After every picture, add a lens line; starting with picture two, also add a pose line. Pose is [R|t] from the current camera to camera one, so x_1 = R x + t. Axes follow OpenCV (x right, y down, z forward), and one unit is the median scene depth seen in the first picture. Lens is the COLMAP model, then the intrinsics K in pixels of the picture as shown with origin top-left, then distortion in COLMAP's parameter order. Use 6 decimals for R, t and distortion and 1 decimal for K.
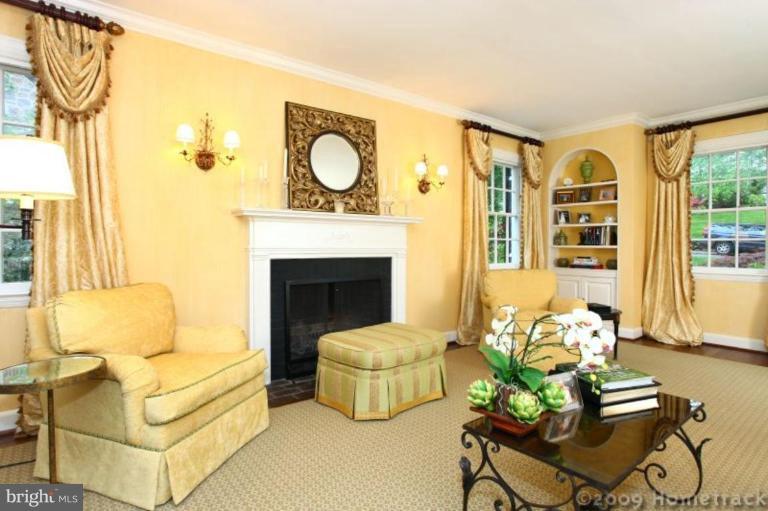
lens RADIAL K [[438.1, 0, 380.1], [0, 438.1, 255.5], [0, 0, 1]] dist [-0.043474, -0.000663]
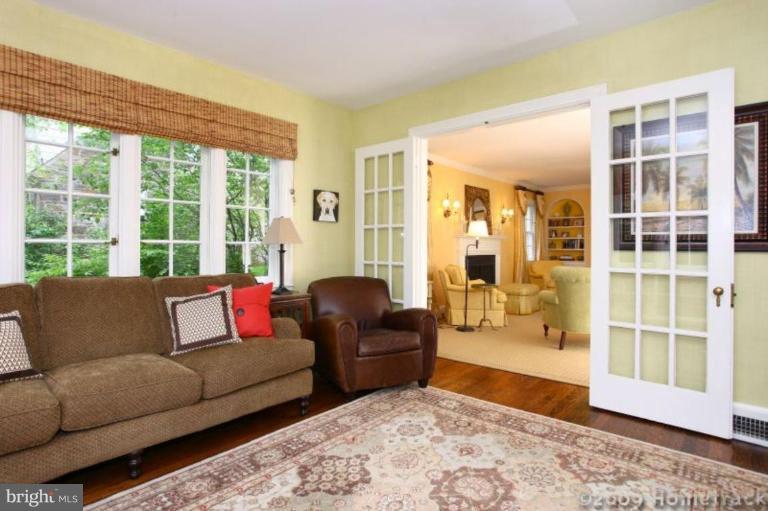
lens RADIAL K [[418.8, 0, 382.4], [0, 418.8, 254.0], [0, 0, 1]] dist [-0.005126, 0.000459]
pose [[0.983131, 0.003549, 0.182871, -0.908354], [-0.003897, 0.999991, 0.001541, 0.000864], [-0.182864, -0.002228, 0.983136, -0.920513]]
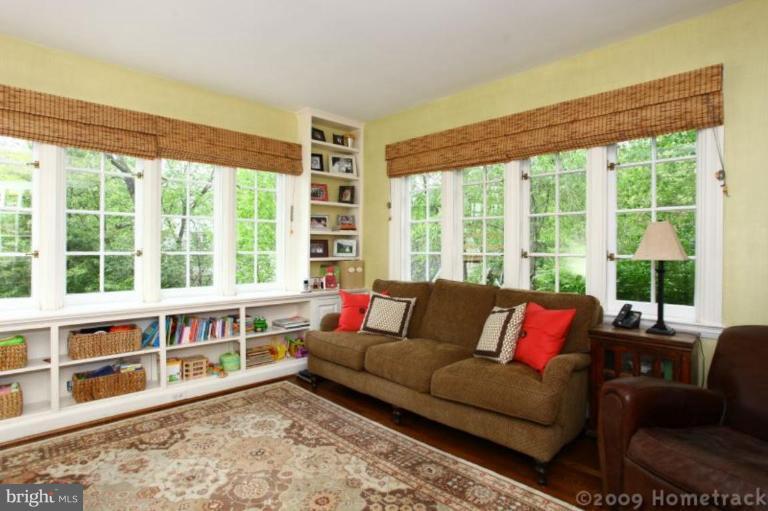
lens RADIAL K [[418.8, 0, 381.0], [0, 418.8, 254.0], [0, 0, 1]] dist [-0.005126, 0.000459]
pose [[0.111342, 0.019951, -0.993582, -0.377445], [-0.023007, 0.999582, 0.017493, -0.030429], [0.993516, 0.020911, 0.111754, -0.455404]]
